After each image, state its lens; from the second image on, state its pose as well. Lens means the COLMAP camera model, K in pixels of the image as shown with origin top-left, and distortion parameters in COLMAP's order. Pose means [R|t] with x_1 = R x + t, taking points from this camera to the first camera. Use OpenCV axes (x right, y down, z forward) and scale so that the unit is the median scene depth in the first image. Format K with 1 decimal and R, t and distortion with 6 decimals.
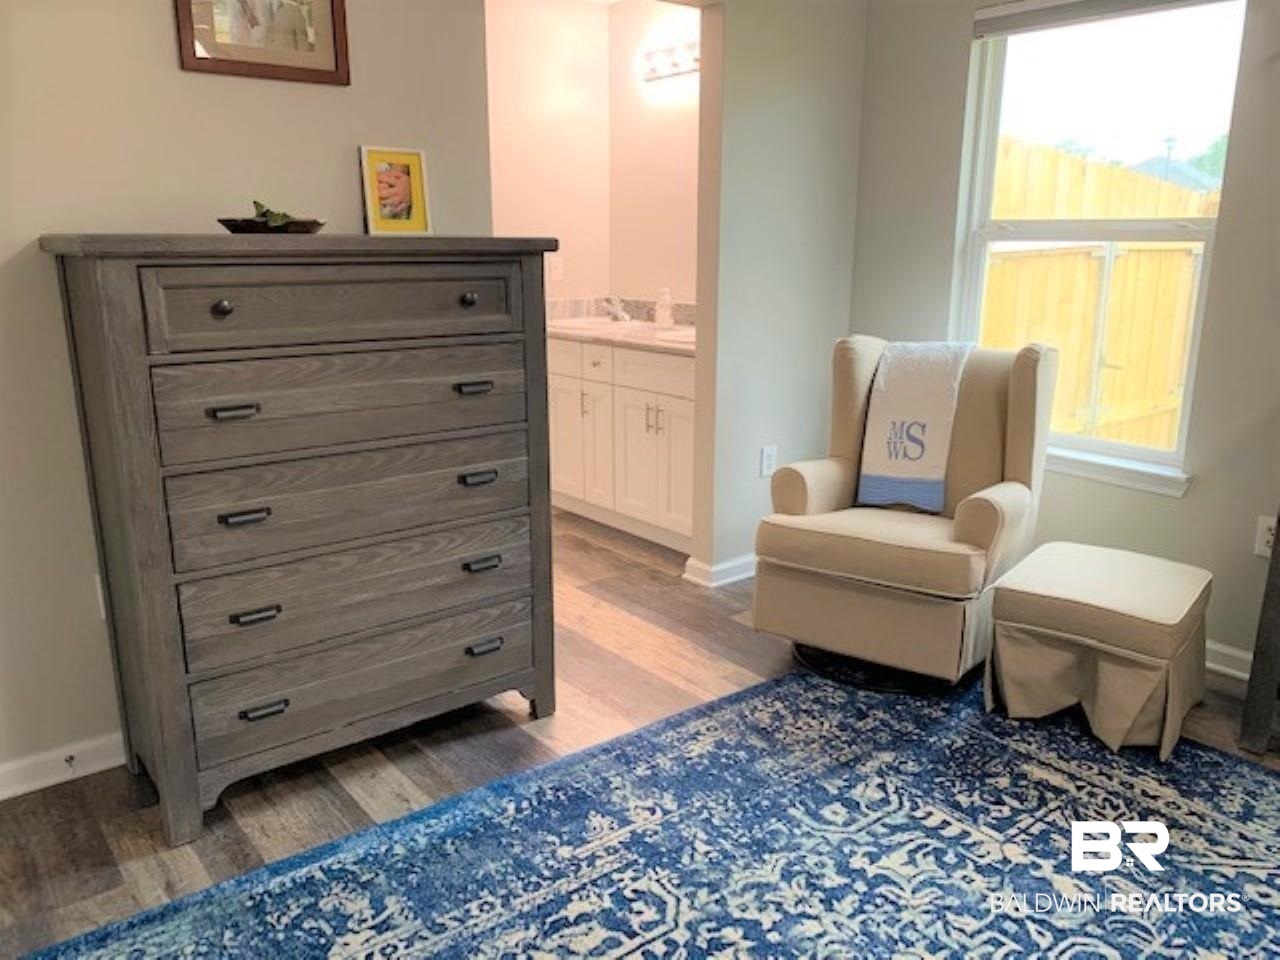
lens RADIAL K [[989.1, 0, 645.6], [0, 989.1, 480.8], [0, 0, 1]] dist [0.049156, -0.053814]
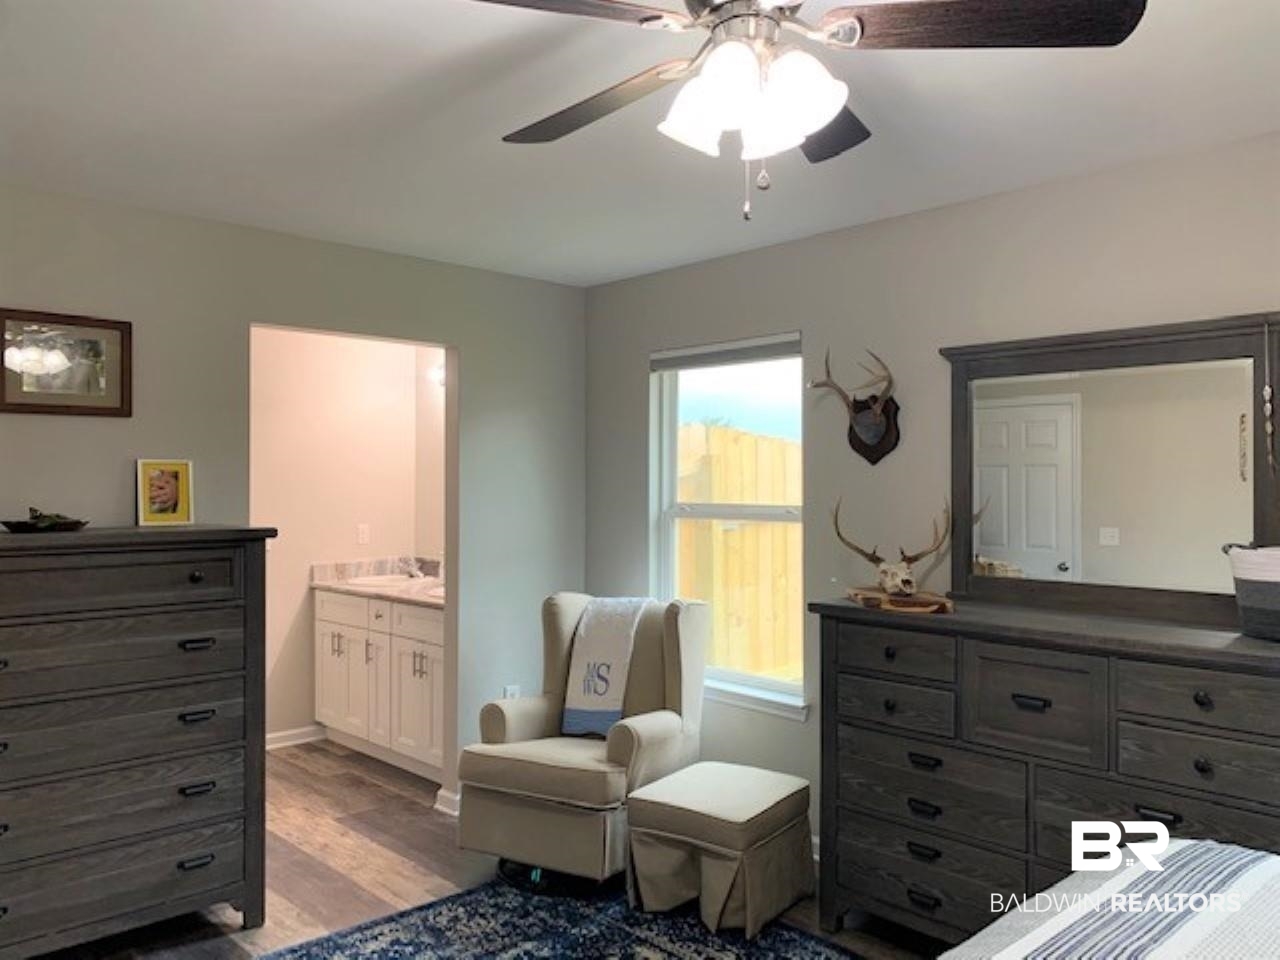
lens RADIAL K [[989.1, 0, 631.0], [0, 989.1, 472.6], [0, 0, 1]] dist [0.049156, -0.053814]
pose [[0.996858, -0.000512, 0.079209, 0.253416], [0.020171, 0.968654, -0.247594, 0.019805], [-0.076599, 0.248414, 0.965621, -0.310789]]
